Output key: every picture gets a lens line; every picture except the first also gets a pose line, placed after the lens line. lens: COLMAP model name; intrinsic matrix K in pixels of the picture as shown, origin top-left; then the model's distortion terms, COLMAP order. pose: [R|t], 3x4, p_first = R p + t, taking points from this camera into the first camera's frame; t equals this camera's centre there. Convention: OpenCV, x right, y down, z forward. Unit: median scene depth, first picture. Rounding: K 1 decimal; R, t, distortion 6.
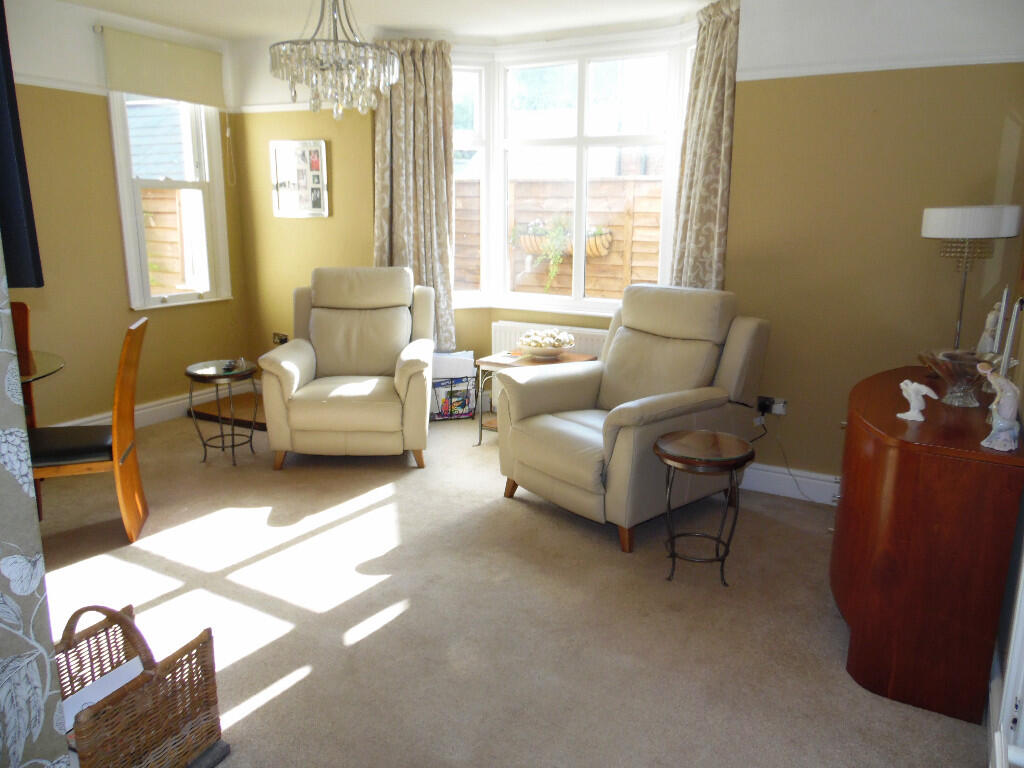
lens RADIAL K [[770.0, 0, 507.4], [0, 770.0, 381.8], [0, 0, 1]] dist [-0.030464, 0.061312]
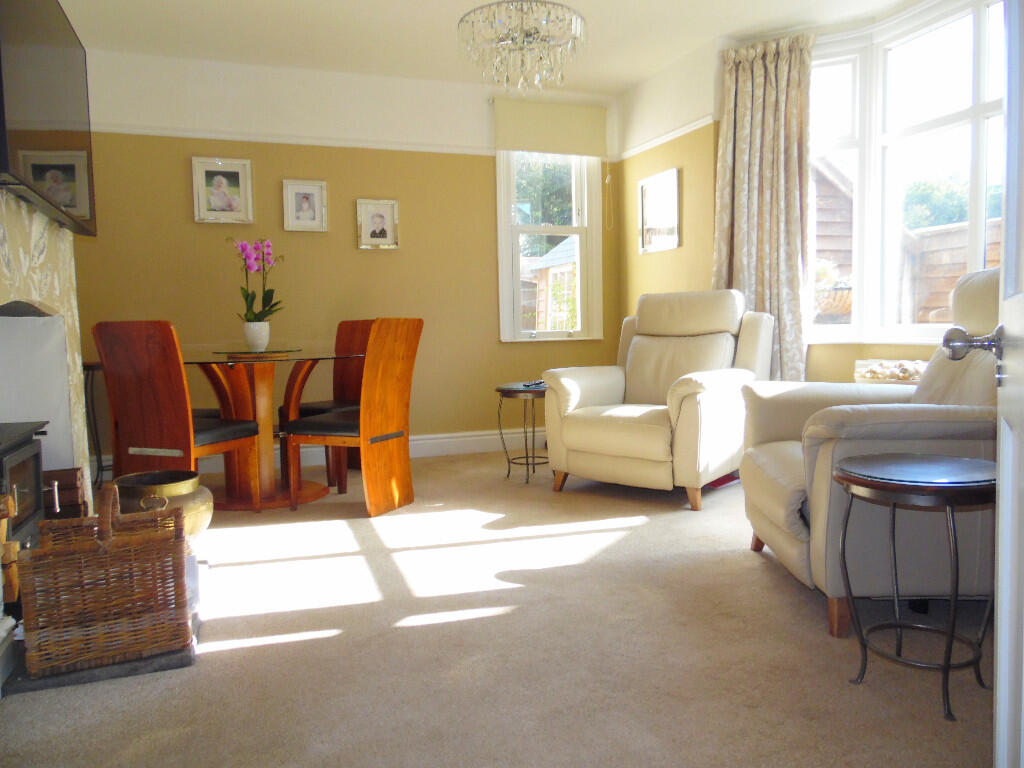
lens RADIAL K [[770.0, 0, 507.5], [0, 770.0, 379.3], [0, 0, 1]] dist [-0.030464, 0.061312]
pose [[0.751878, 0.025919, -0.658792, 0.249525], [-0.119975, 0.987922, -0.098059, 0.067661], [0.648294, 0.152767, 0.745907, 0.193336]]
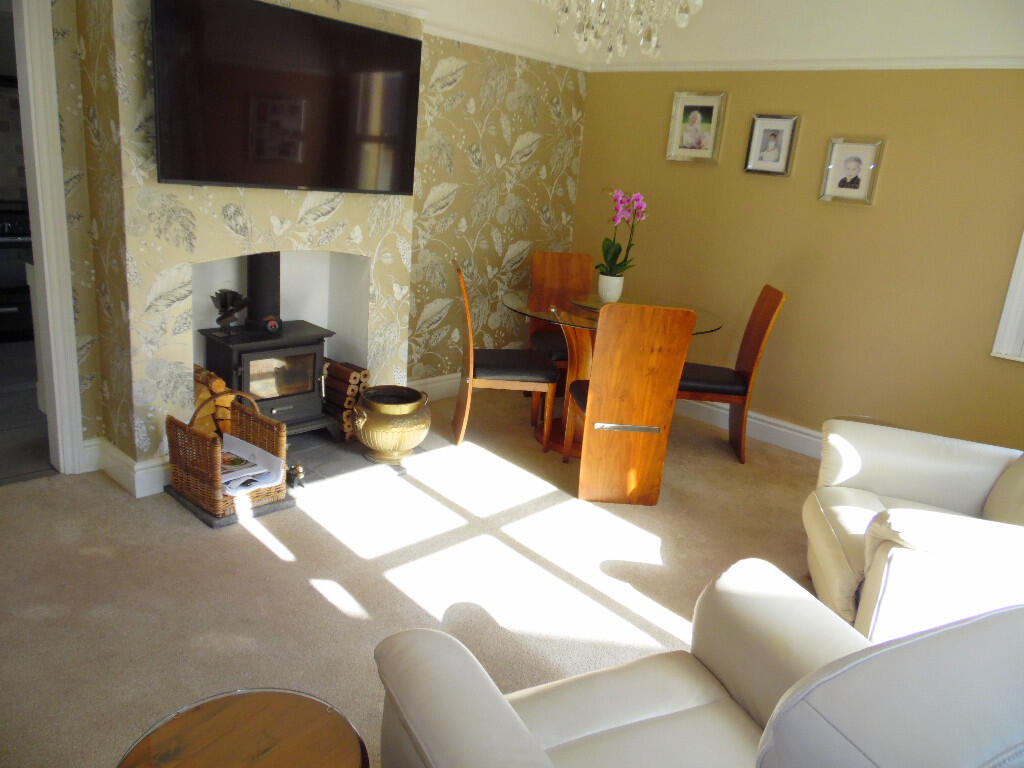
lens RADIAL K [[770.0, 0, 509.5], [0, 770.0, 387.7], [0, 0, 1]] dist [-0.030464, 0.061312]
pose [[-0.254979, 0.247932, -0.934620, 0.339810], [-0.292763, 0.901407, 0.318992, -0.164728], [0.921561, 0.354959, -0.157255, 0.695645]]
